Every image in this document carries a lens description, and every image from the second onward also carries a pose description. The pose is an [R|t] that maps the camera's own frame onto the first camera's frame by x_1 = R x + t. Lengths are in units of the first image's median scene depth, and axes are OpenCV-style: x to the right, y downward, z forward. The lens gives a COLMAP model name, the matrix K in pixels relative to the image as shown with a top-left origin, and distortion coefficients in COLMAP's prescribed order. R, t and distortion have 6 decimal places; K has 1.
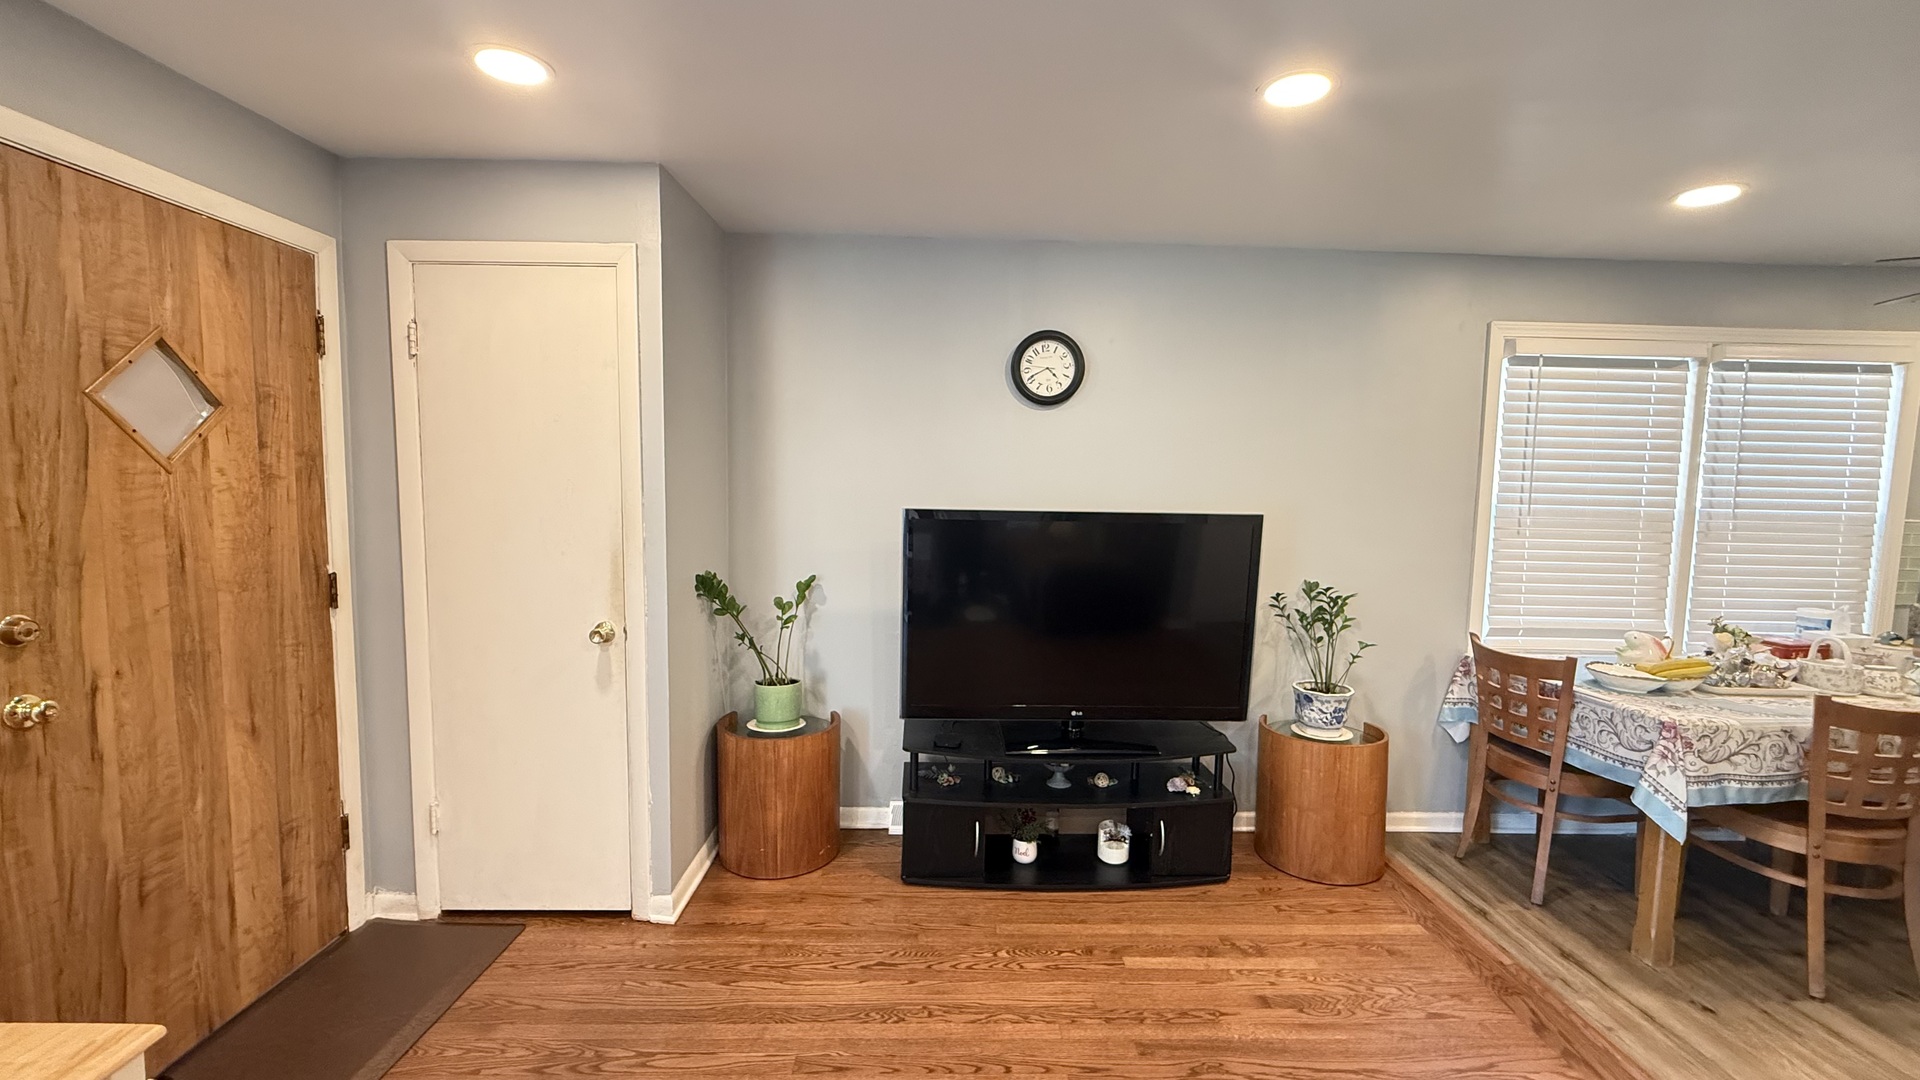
lens RADIAL K [[767.8, 0, 960.0], [0, 767.8, 536.2], [0, 0, 1]] dist [0.002119, -0.000076]
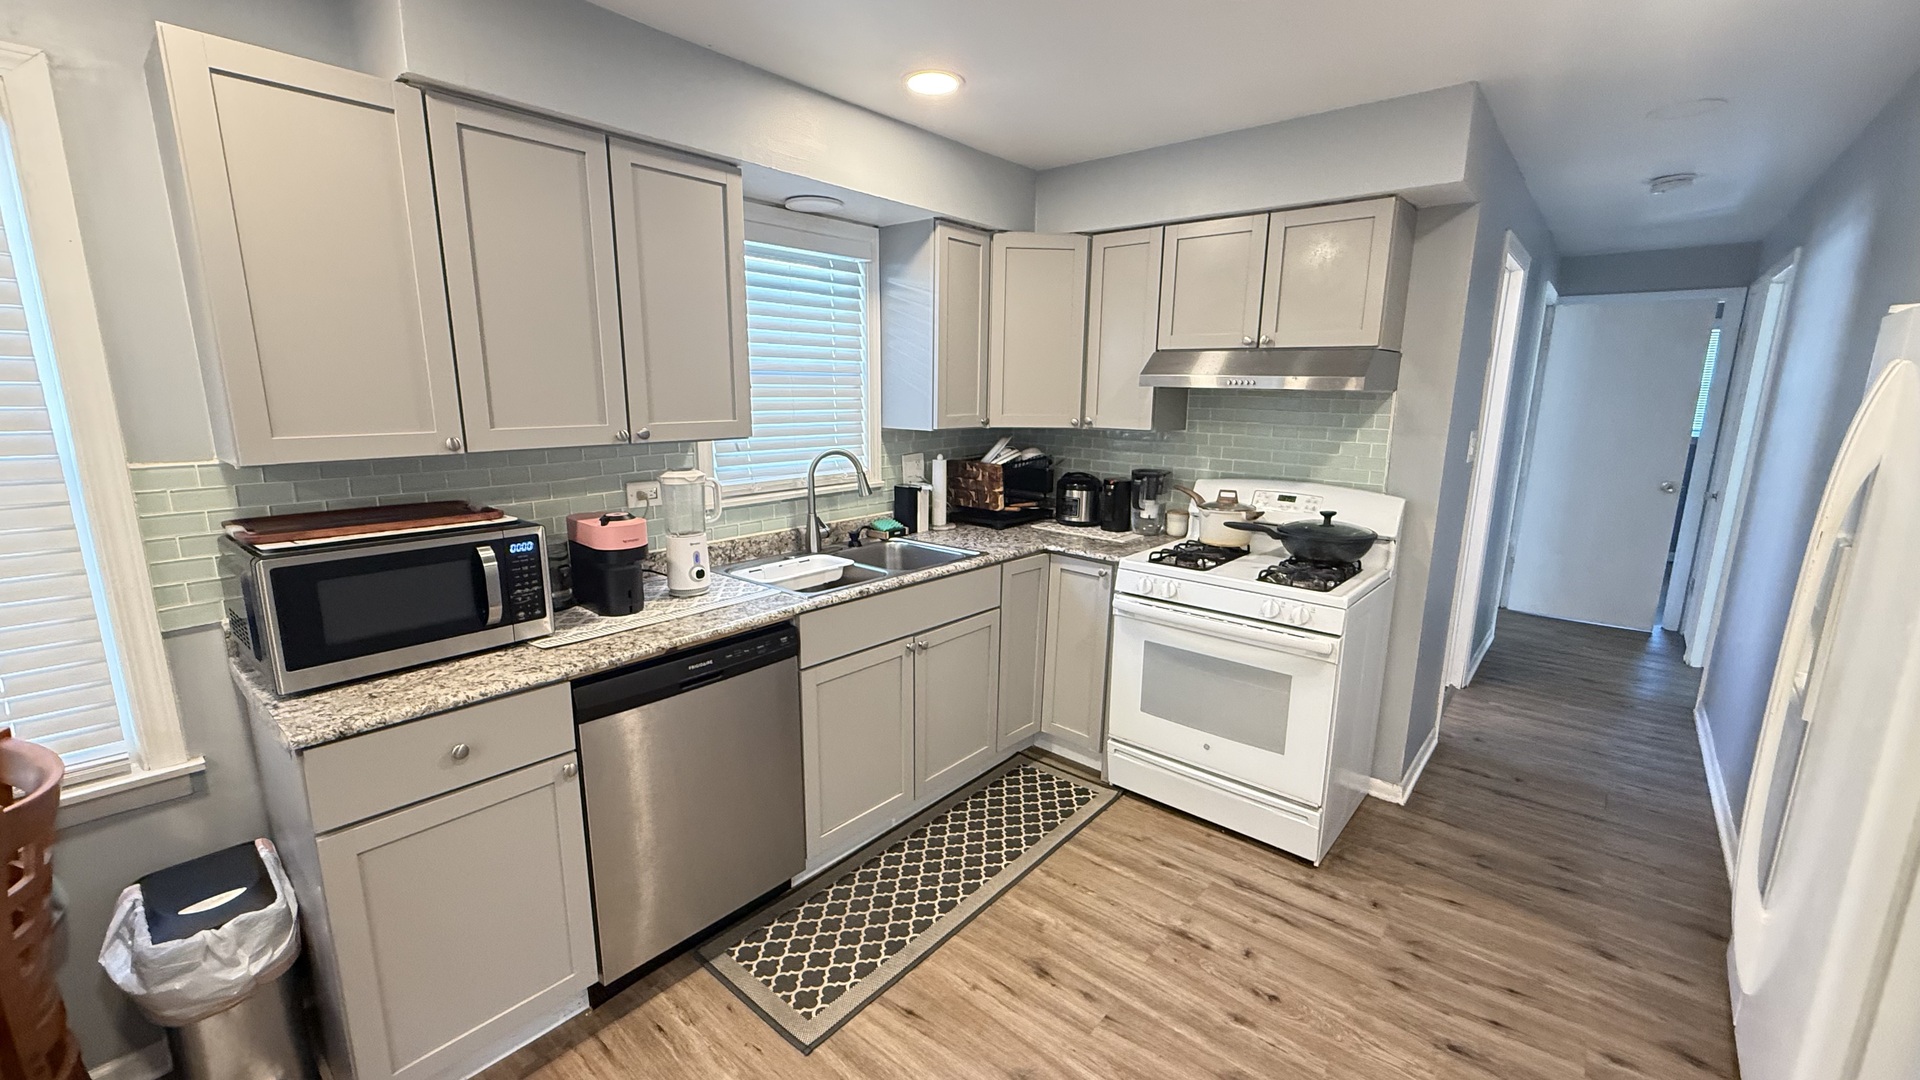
lens RADIAL K [[767.8, 0, 959.8], [0, 767.8, 541.1], [0, 0, 1]] dist [0.002119, -0.000076]
pose [[0.667776, -0.162695, 0.726364, 1.567922], [0.063510, 0.984716, 0.162175, -0.025490], [-0.741648, -0.062165, 0.667903, 0.355116]]
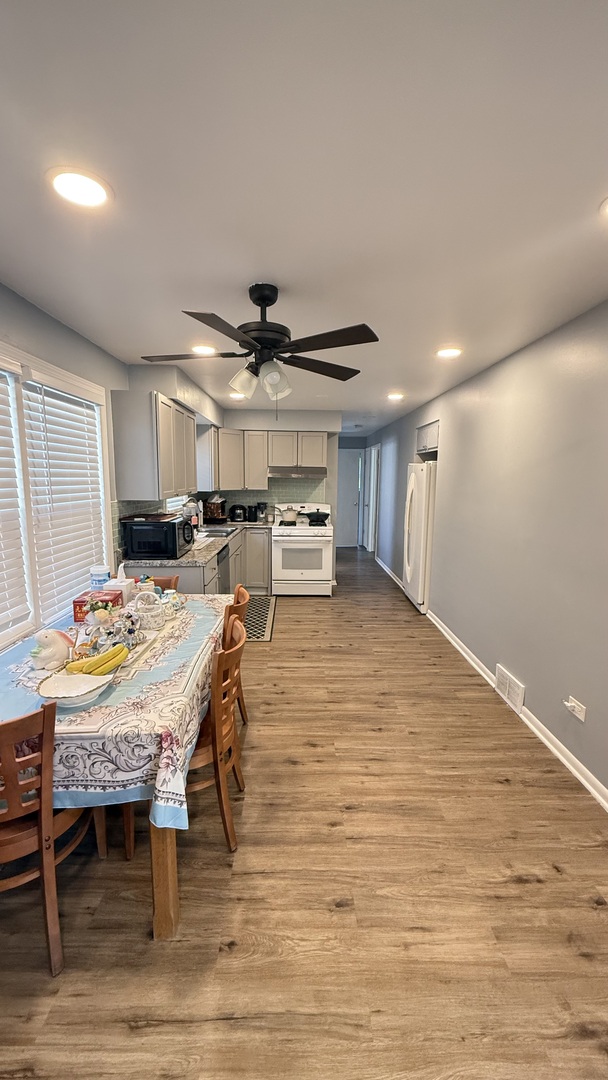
lens RADIAL K [[431.9, 0, 302.7], [0, 431.9, 540.7], [0, 0, 1]] dist [0.002119, -0.000076]
pose [[0.011901, -0.167487, 0.985802, 0.370345], [0.071386, 0.983499, 0.166234, -0.083761], [-0.997378, 0.068394, 0.023661, 0.726675]]
